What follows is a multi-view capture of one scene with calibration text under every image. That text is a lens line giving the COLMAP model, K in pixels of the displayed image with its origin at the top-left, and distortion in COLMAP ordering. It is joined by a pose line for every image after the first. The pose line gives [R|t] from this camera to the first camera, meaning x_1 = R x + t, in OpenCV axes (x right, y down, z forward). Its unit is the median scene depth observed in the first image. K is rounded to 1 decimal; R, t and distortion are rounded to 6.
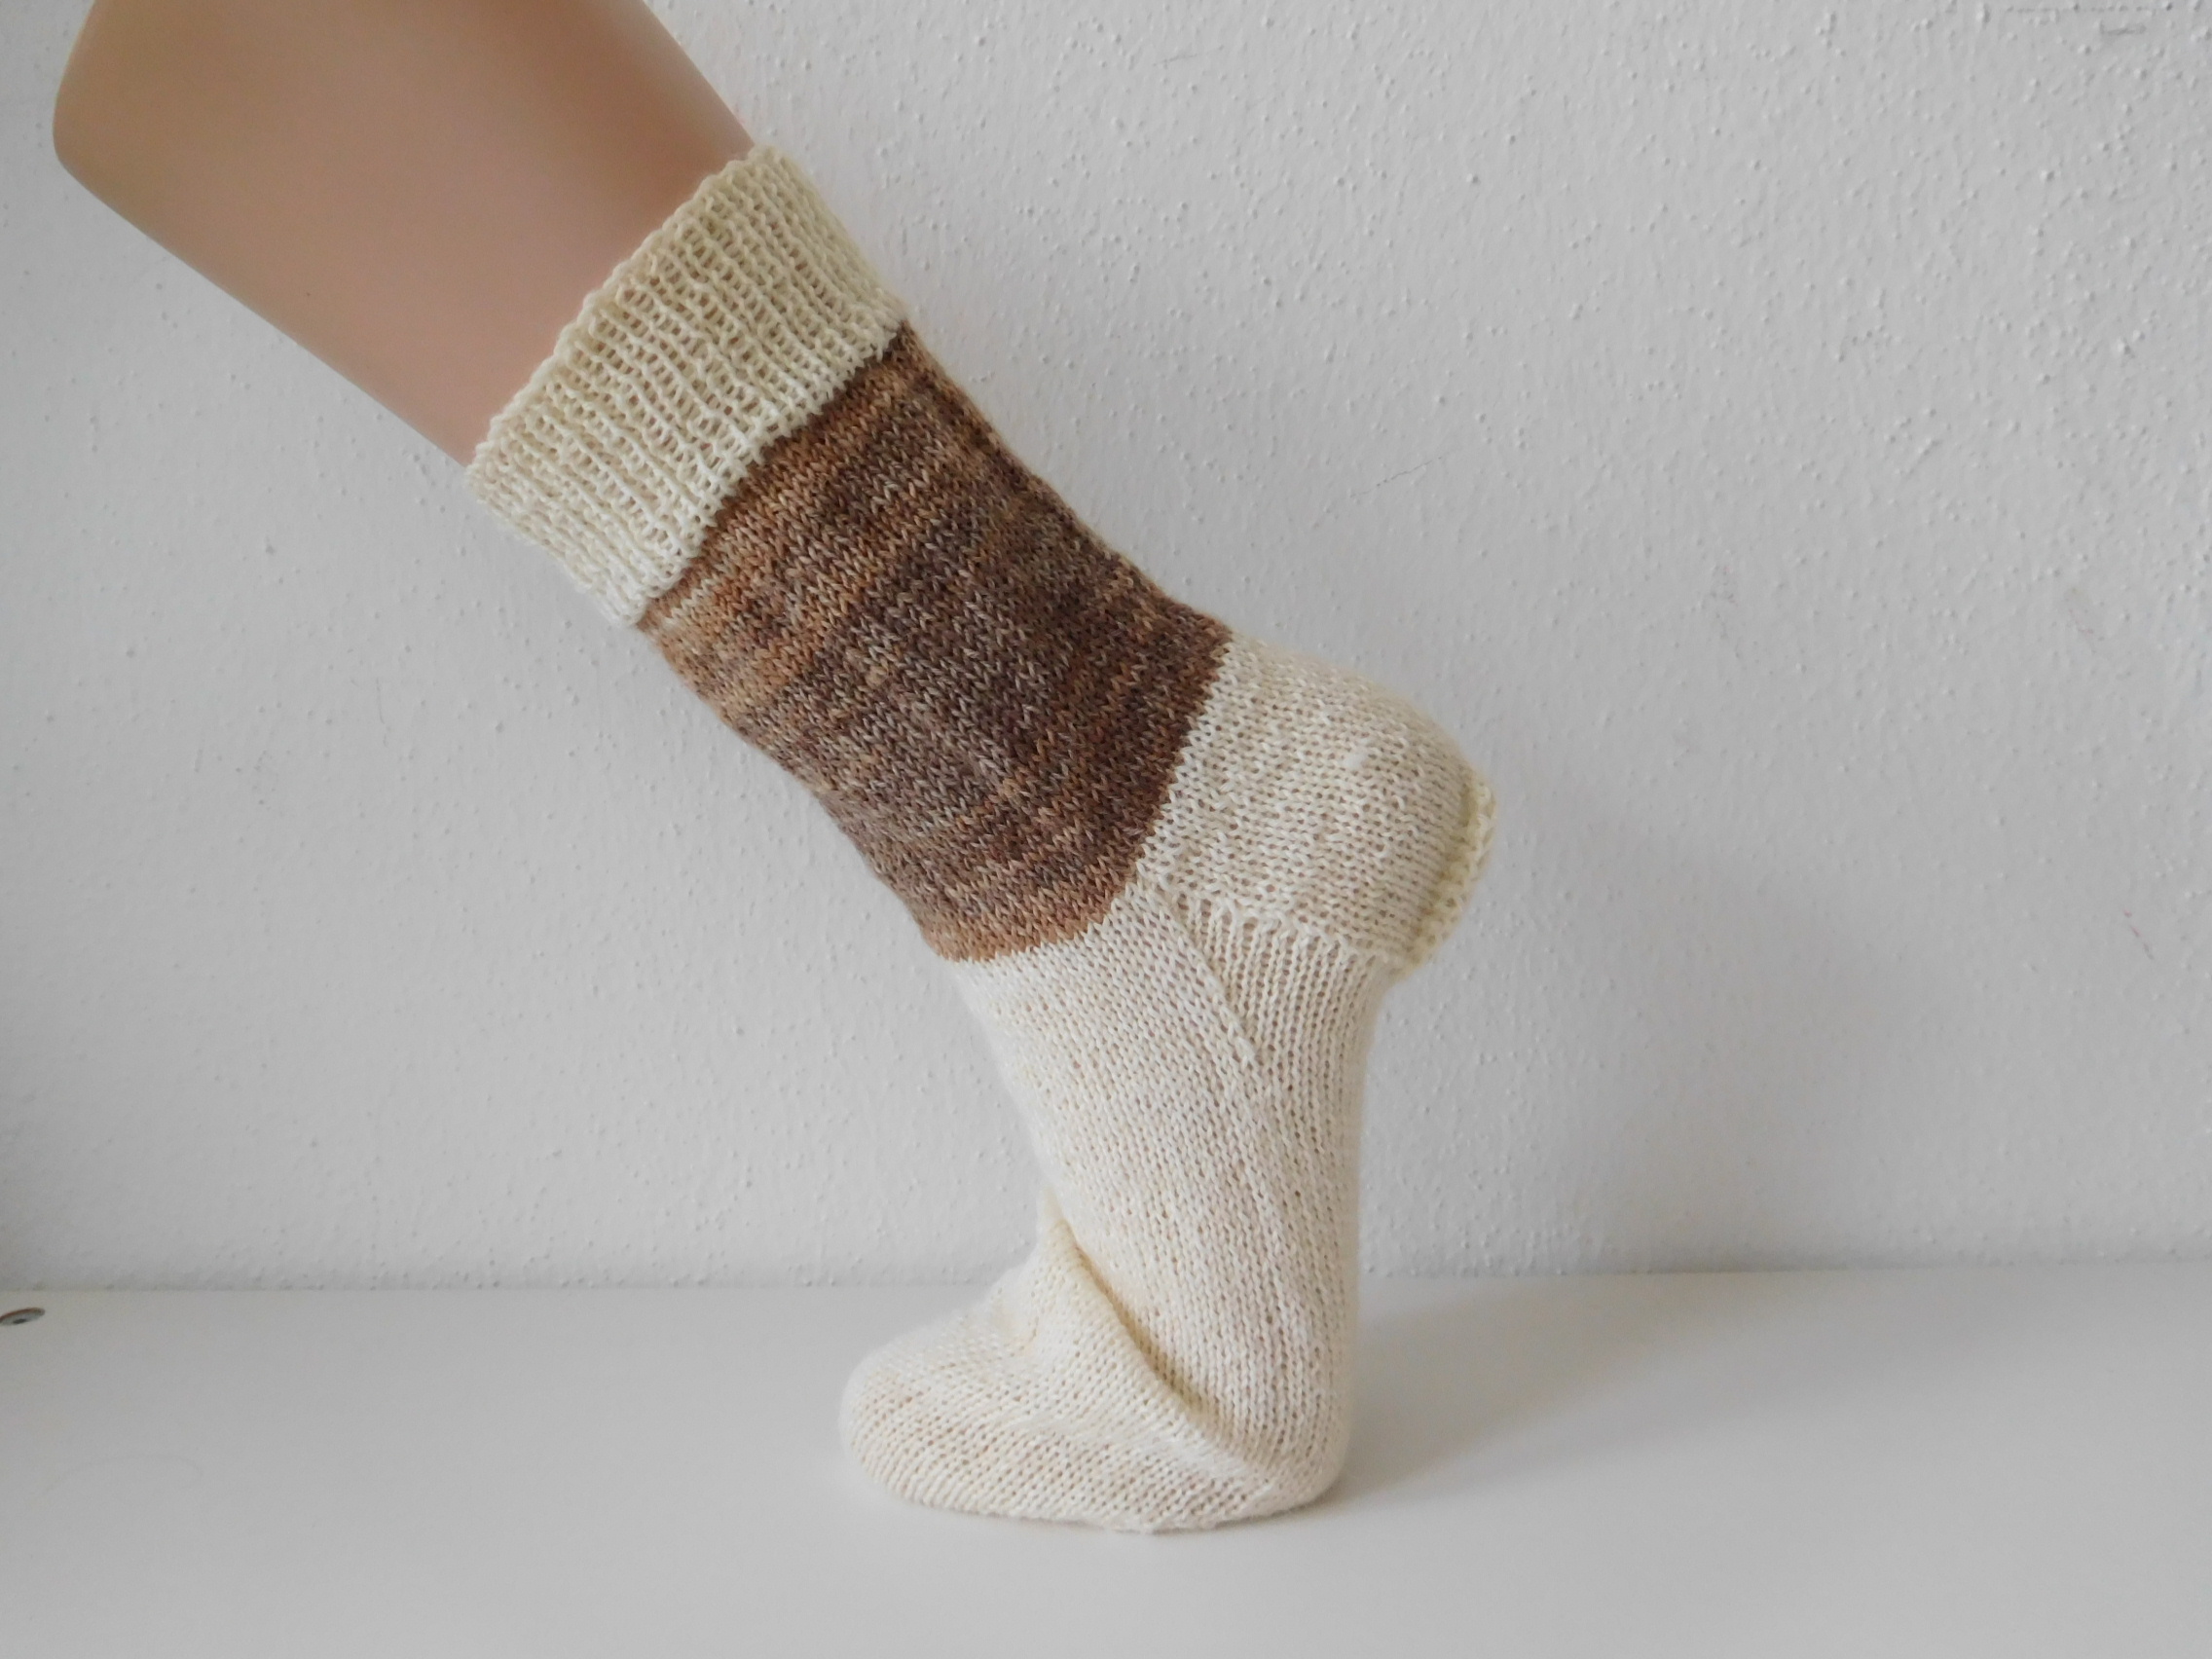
lens RADIAL K [[1606.6, 0, 1109.3], [0, 1606.6, 842.3], [0, 0, 1]] dist [-0.022229, -0.000313]
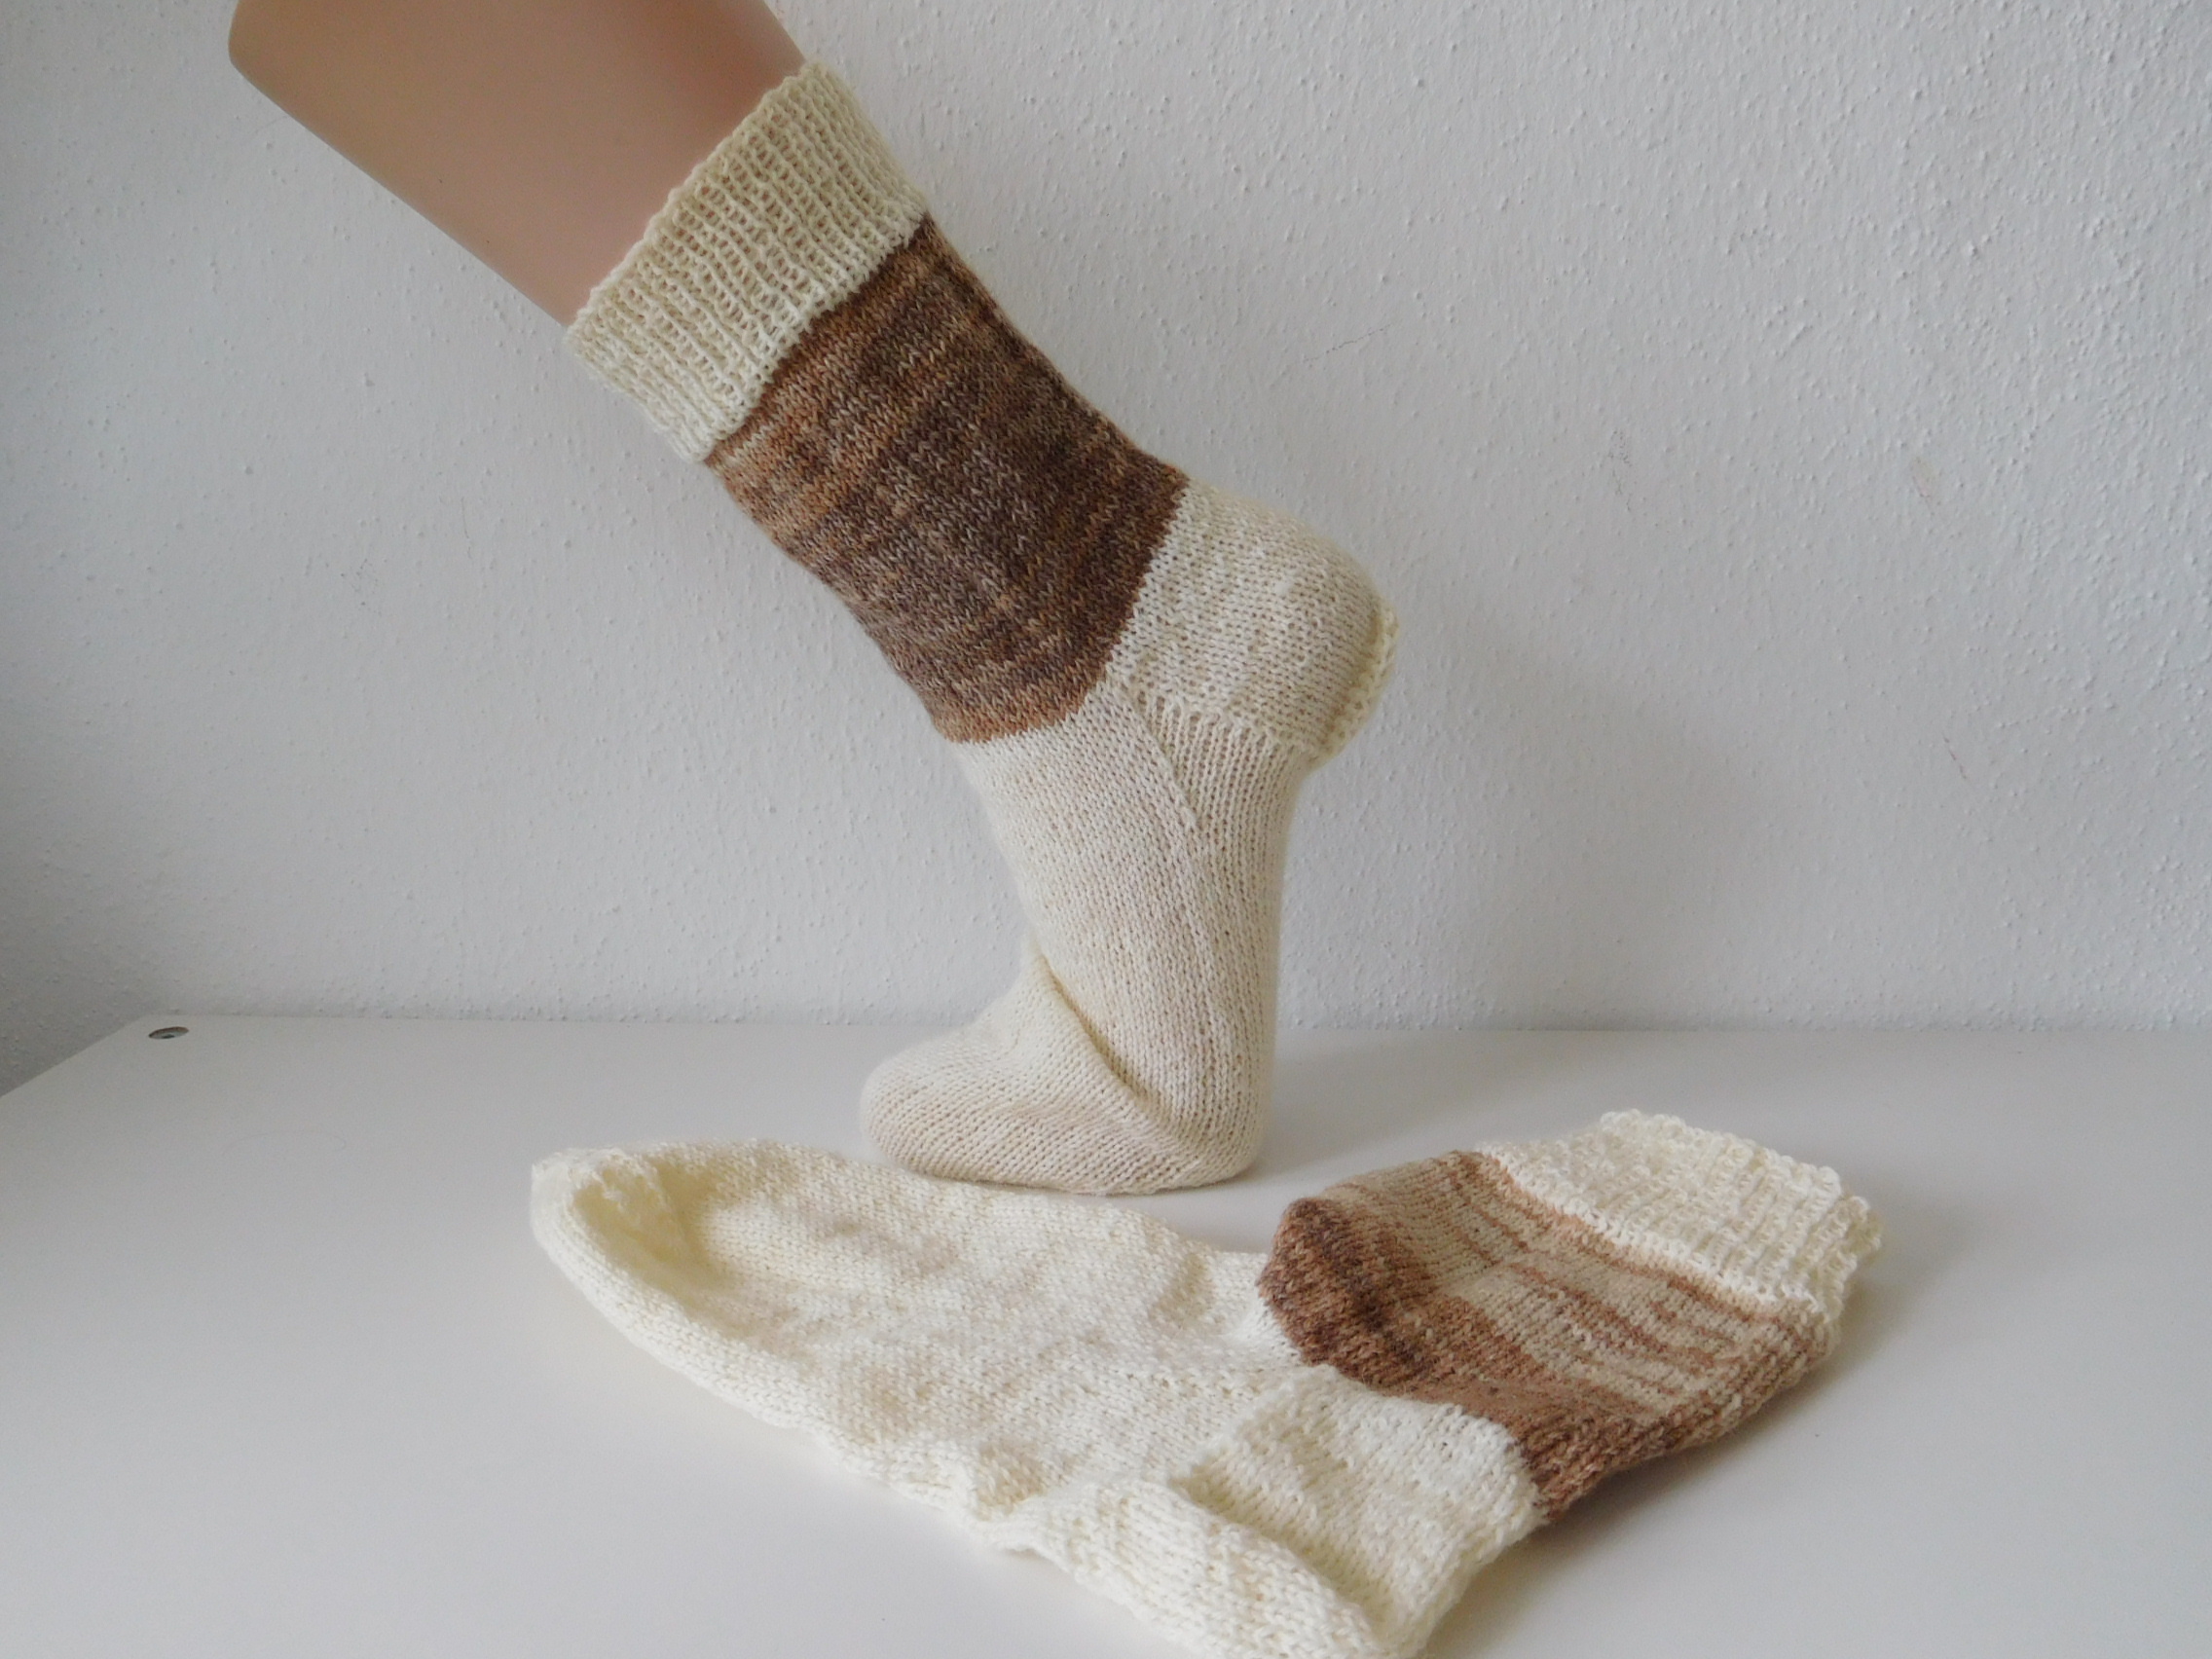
lens RADIAL K [[1606.6, 0, 1109.3], [0, 1606.6, 842.3], [0, 0, 1]] dist [-0.022229, -0.000313]
pose [[0.999661, 0.025093, 0.006973, 0.014169], [-0.025668, 0.994584, 0.100715, 0.023443], [-0.004408, -0.100860, 0.994891, -0.254048]]
